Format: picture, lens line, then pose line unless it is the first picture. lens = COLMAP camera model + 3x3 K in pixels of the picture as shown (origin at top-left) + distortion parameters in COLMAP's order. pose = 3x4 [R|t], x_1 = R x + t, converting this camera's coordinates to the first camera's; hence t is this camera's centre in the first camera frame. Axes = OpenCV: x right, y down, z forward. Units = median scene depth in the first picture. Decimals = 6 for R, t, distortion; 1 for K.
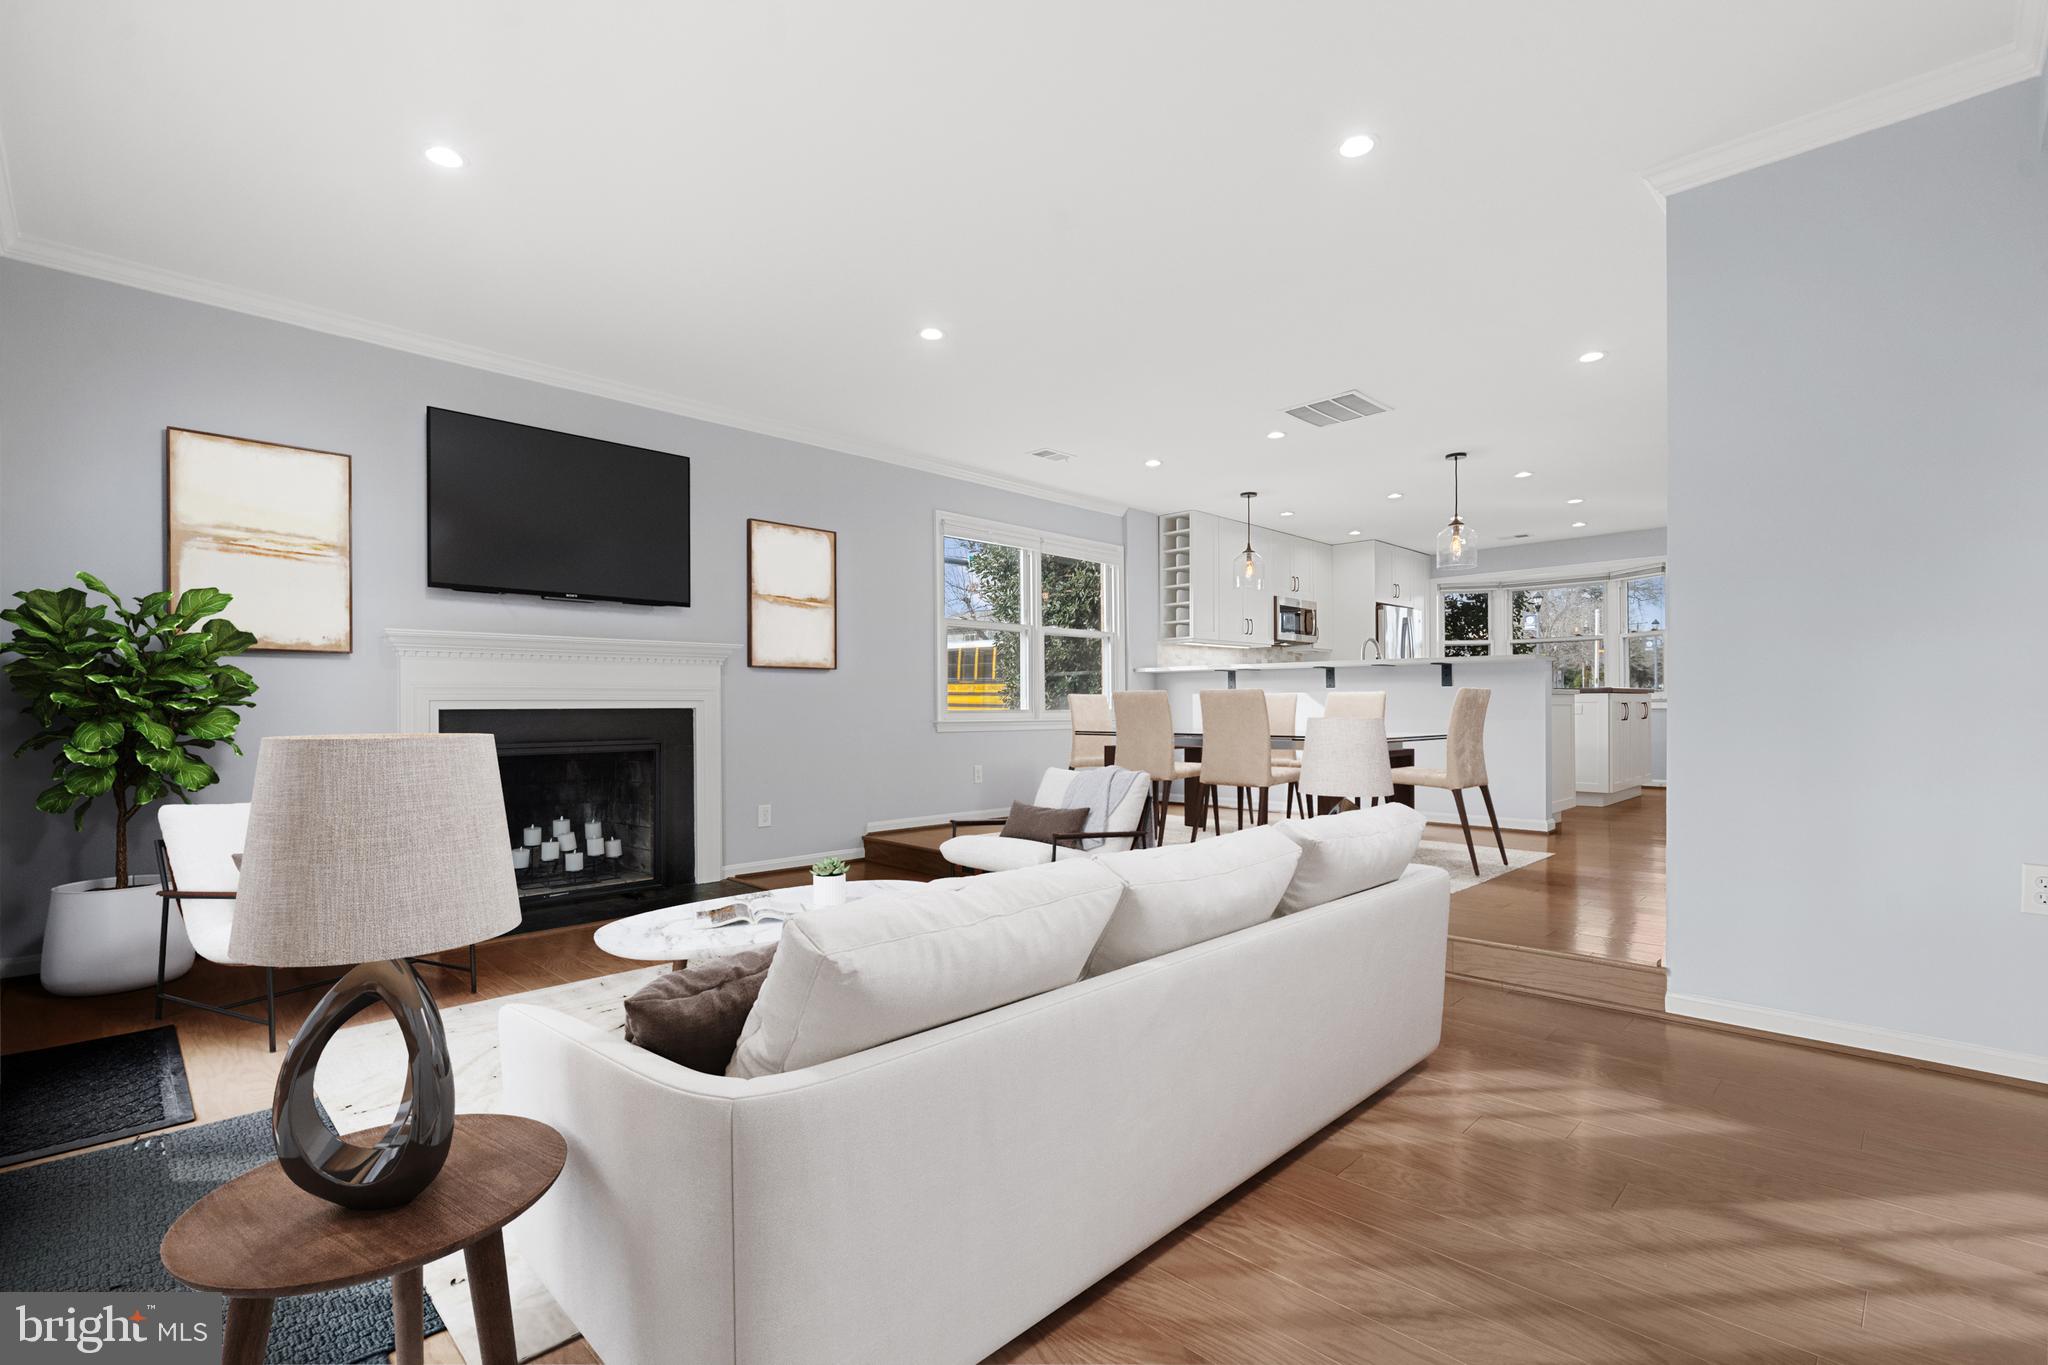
lens RADIAL K [[938.5, 0, 1024.0], [0, 938.5, 682.5], [0, 0, 1]] dist [0.000132, -0.000006]
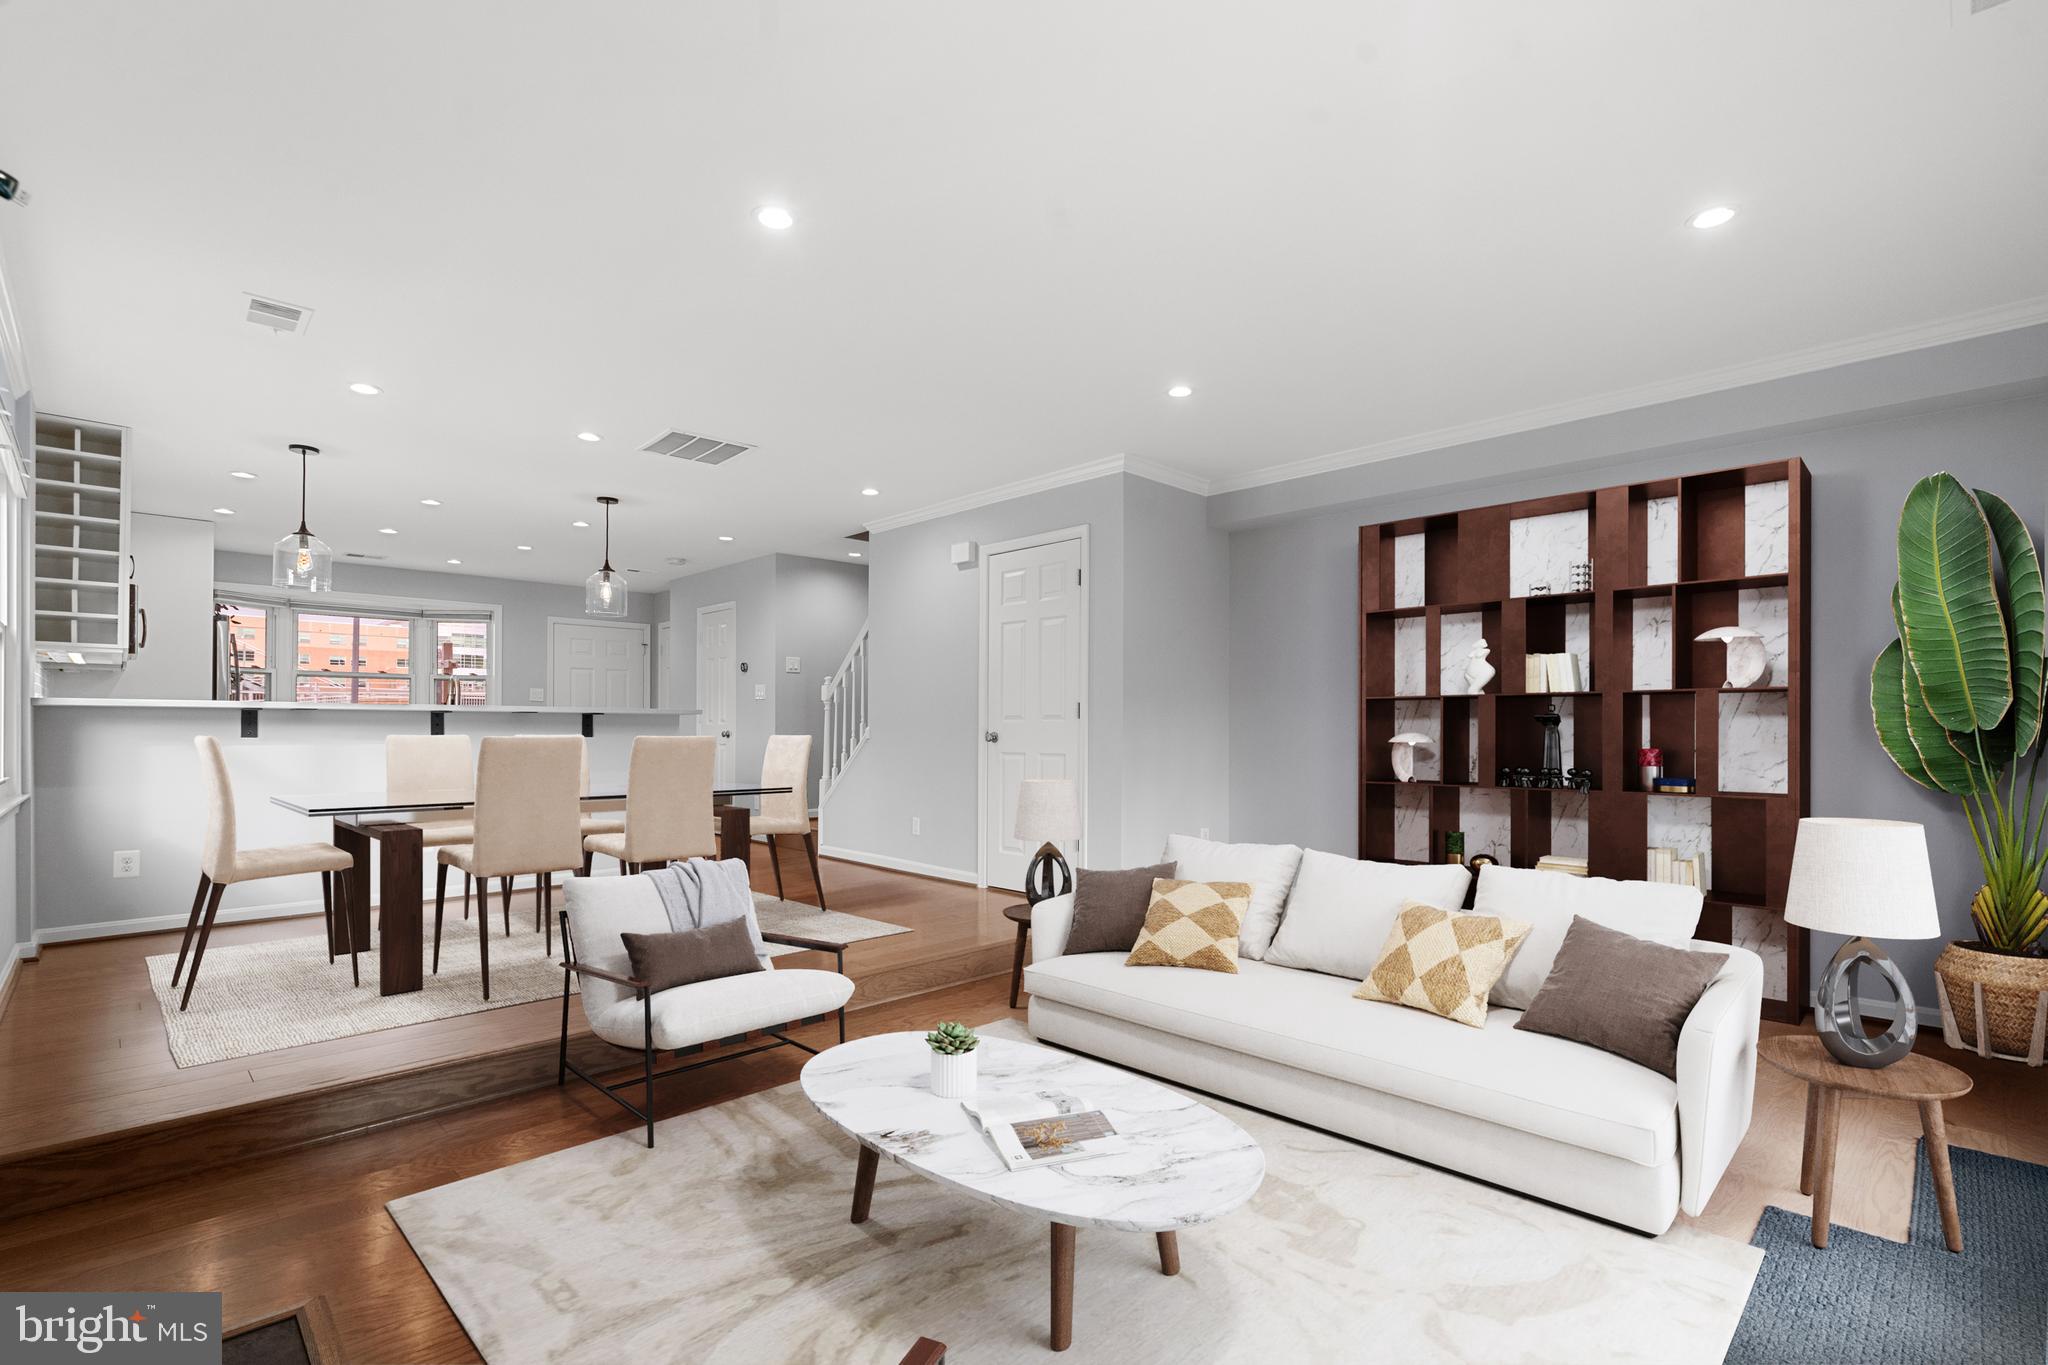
lens RADIAL K [[932.3, 0, 1023.7], [0, 932.3, 724.4], [0, 0, 1]] dist [-0.000208, -0.000065]
pose [[0.030906, 0.021287, 0.999296, -0.431402], [-0.016291, 0.999651, -0.020790, 0.004109], [-0.999390, -0.015637, 0.031242, 0.476364]]
